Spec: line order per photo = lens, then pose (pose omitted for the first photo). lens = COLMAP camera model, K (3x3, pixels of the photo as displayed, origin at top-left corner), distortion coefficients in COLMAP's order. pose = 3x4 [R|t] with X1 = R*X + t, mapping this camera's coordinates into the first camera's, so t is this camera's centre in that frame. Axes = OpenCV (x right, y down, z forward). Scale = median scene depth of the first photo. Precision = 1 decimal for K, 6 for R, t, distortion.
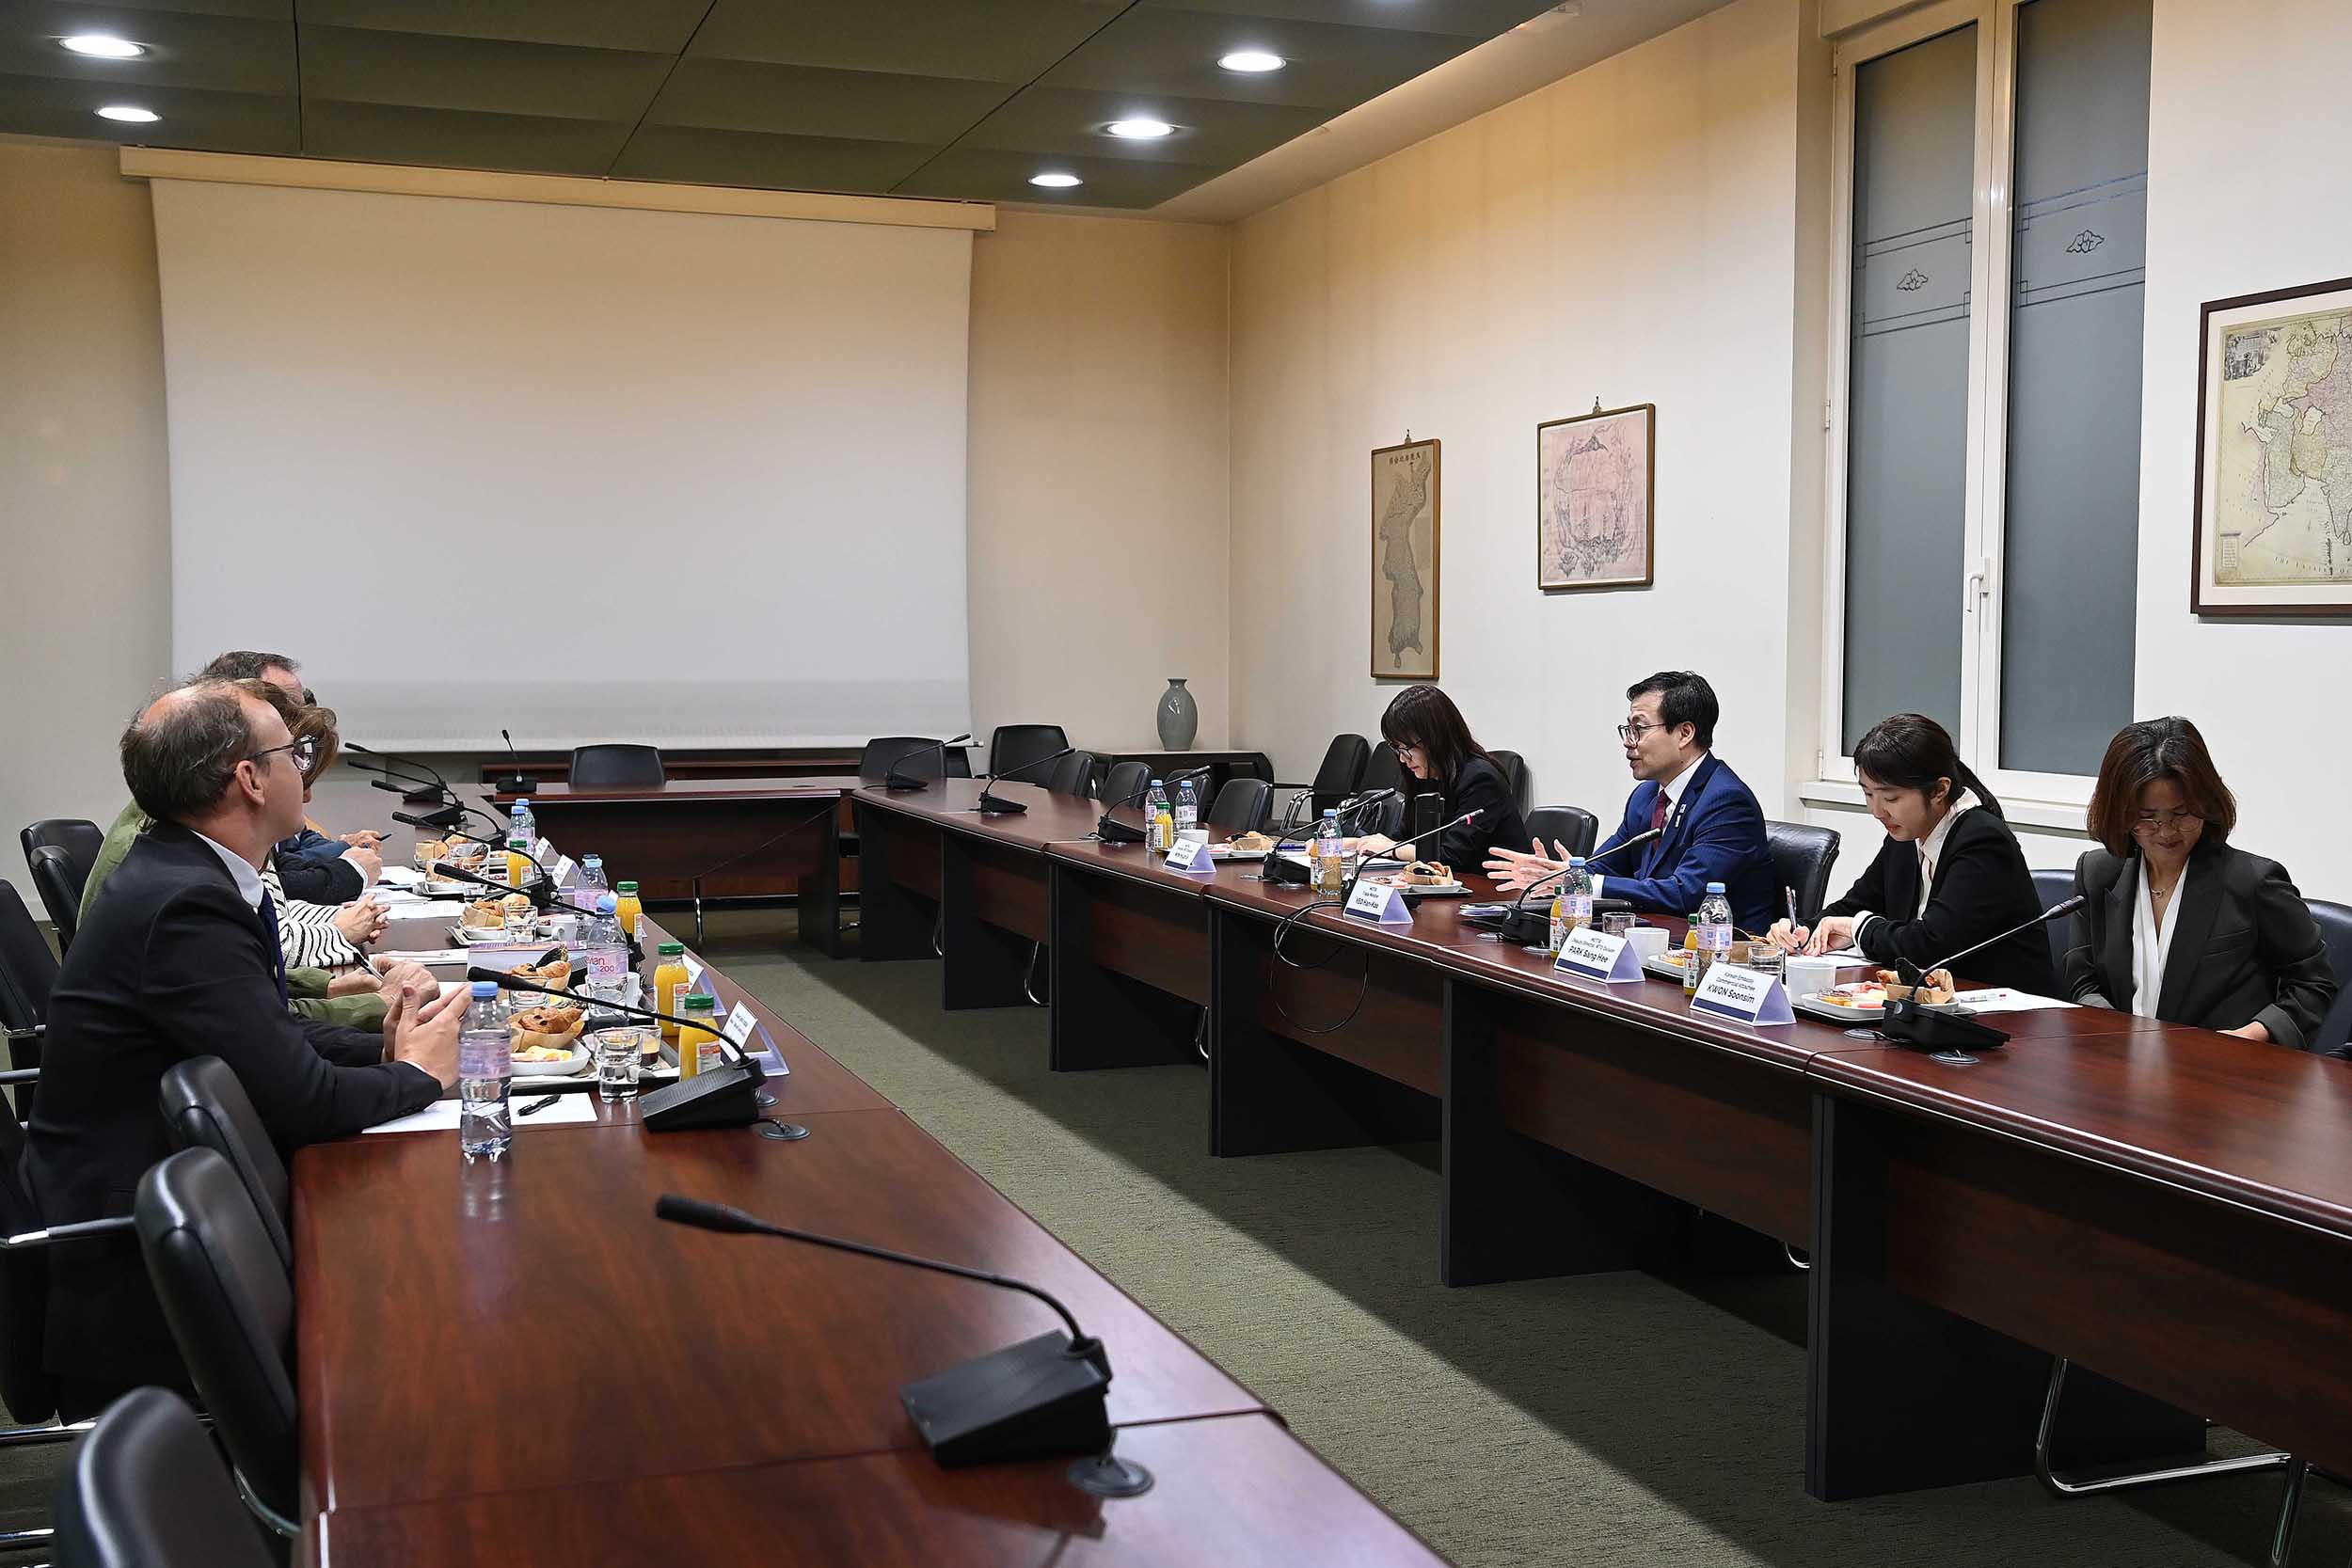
lens RADIAL K [[2499.5, 0, 1176.0], [0, 2499.5, 784.0], [0, 0, 1]] dist [0.043562, -0.011263]
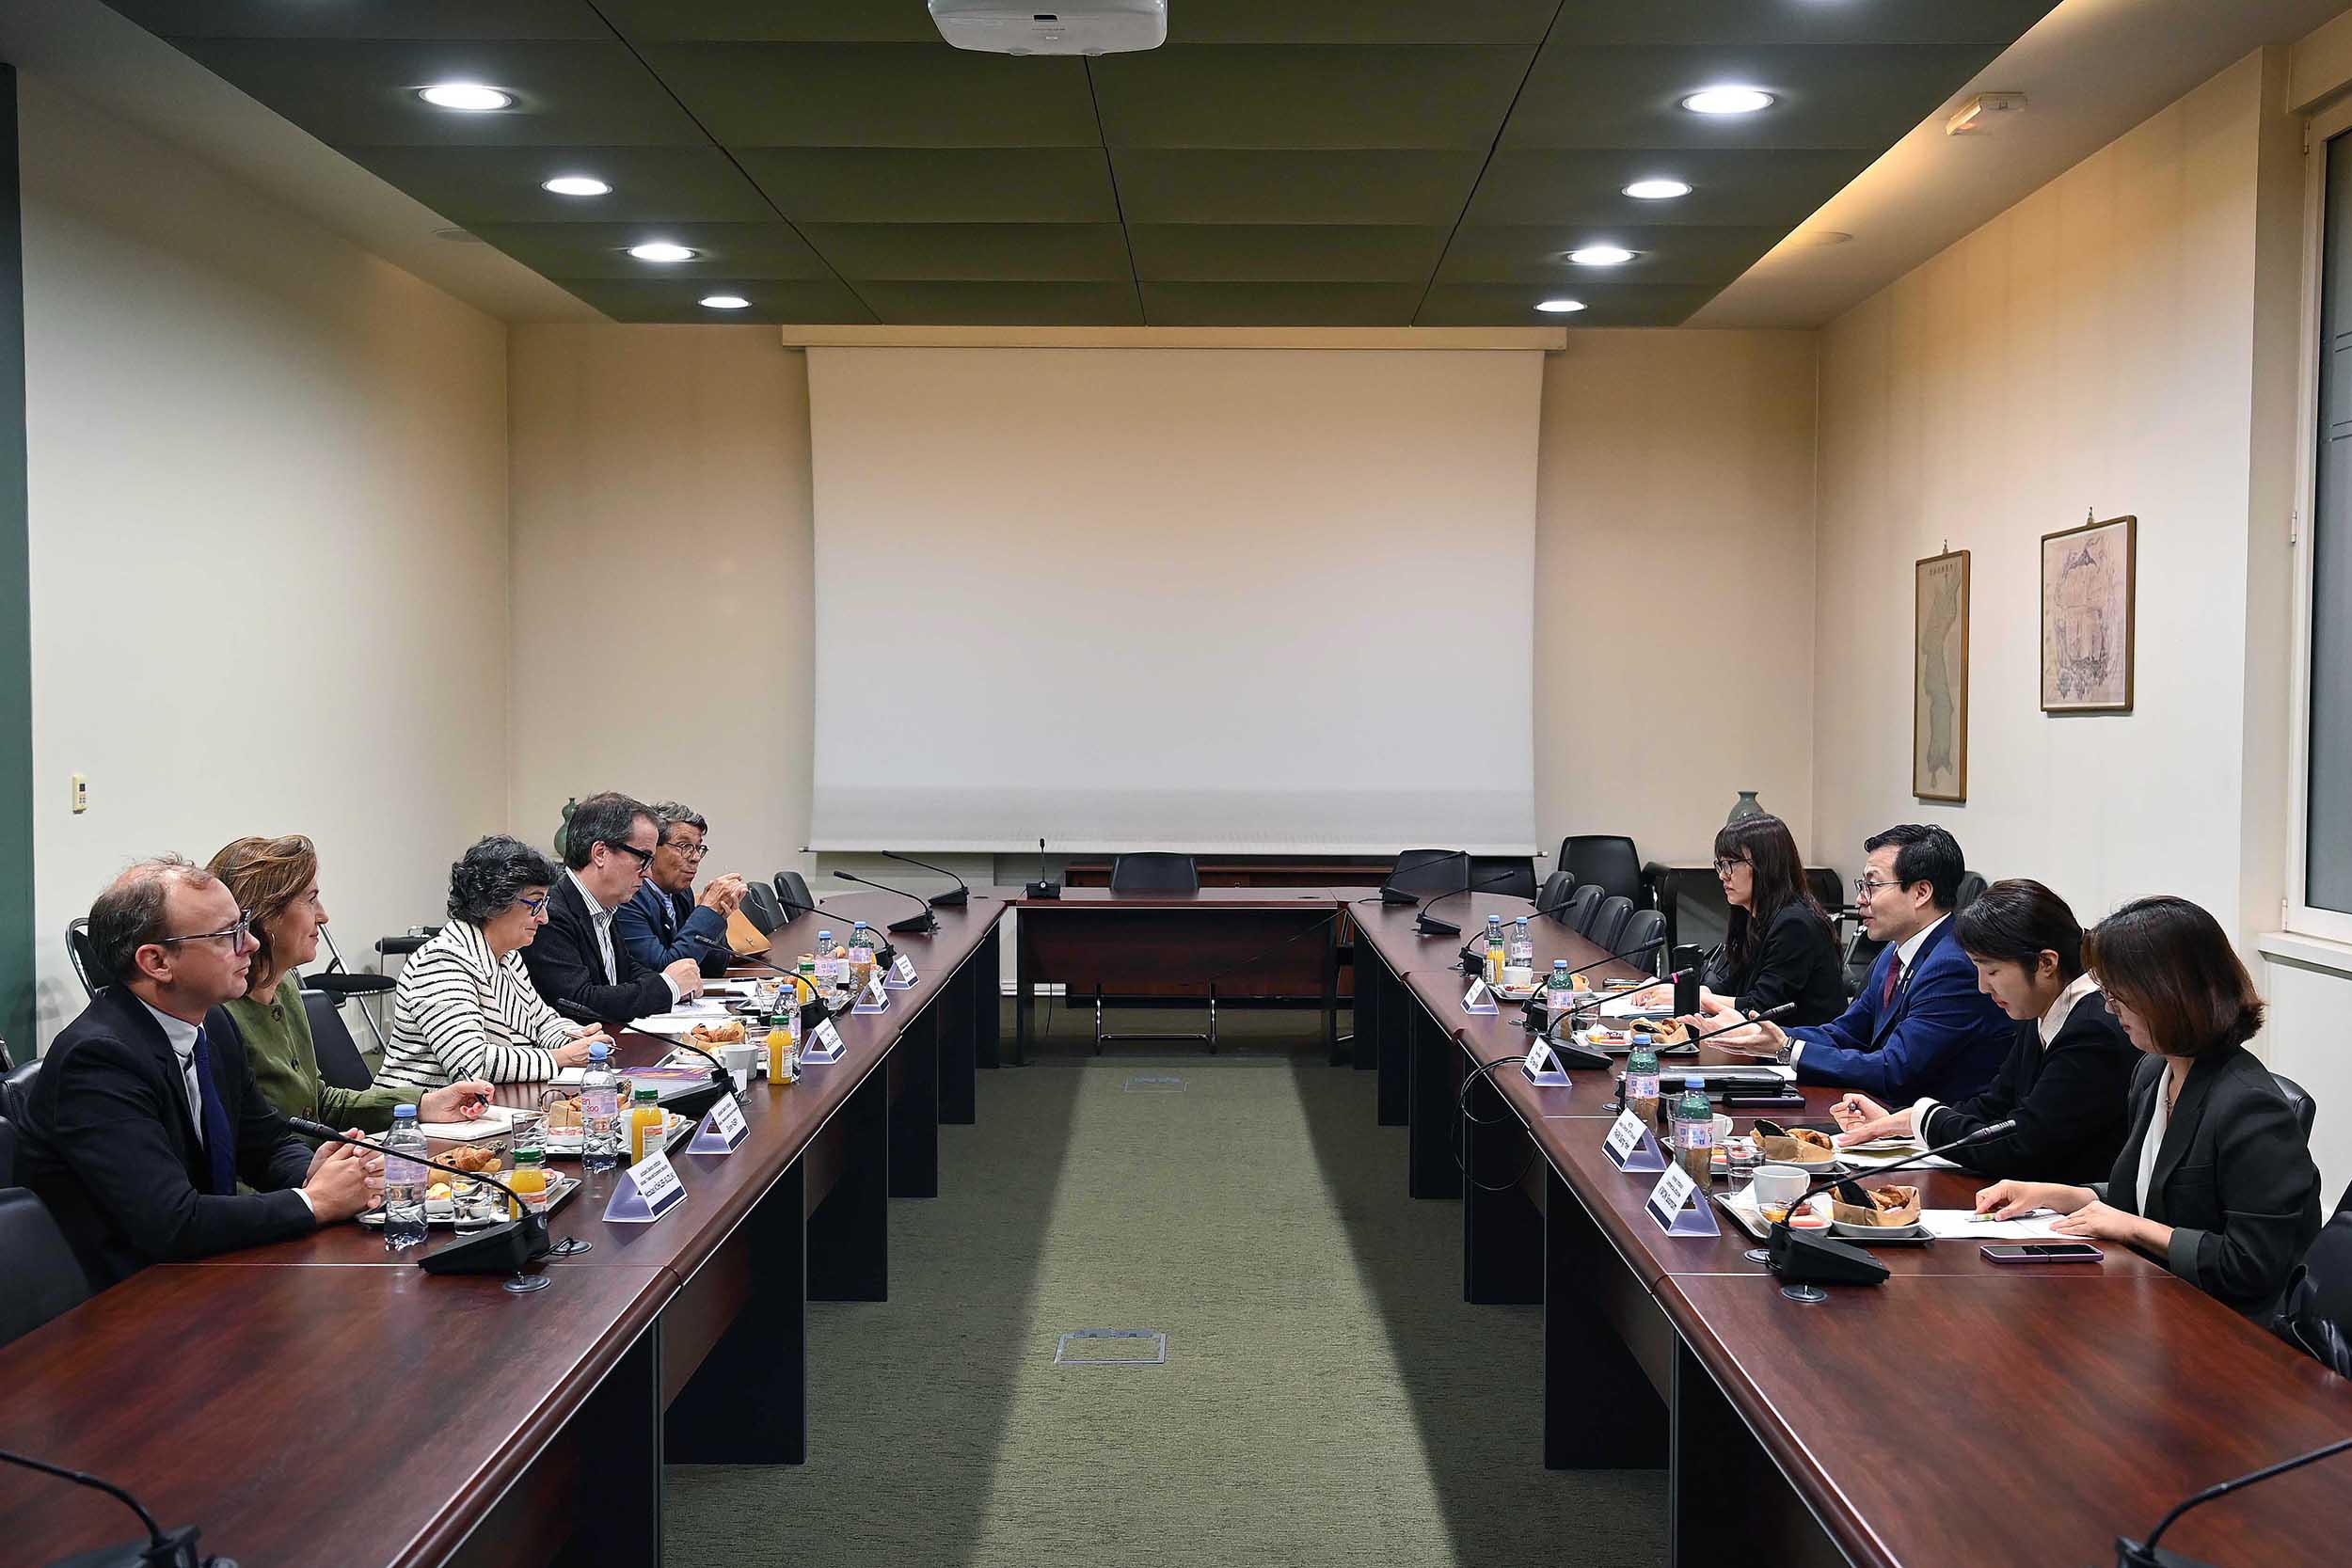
lens RADIAL K [[2434.6, 0, 1176.0], [0, 2434.6, 784.0], [0, 0, 1]] dist [0.009993, 0.200739]
pose [[0.941846, 0.011427, -0.335850, 0.149321], [-0.022275, 0.999347, -0.028464, -0.017301], [0.335306, 0.034290, 0.941485, 0.027827]]
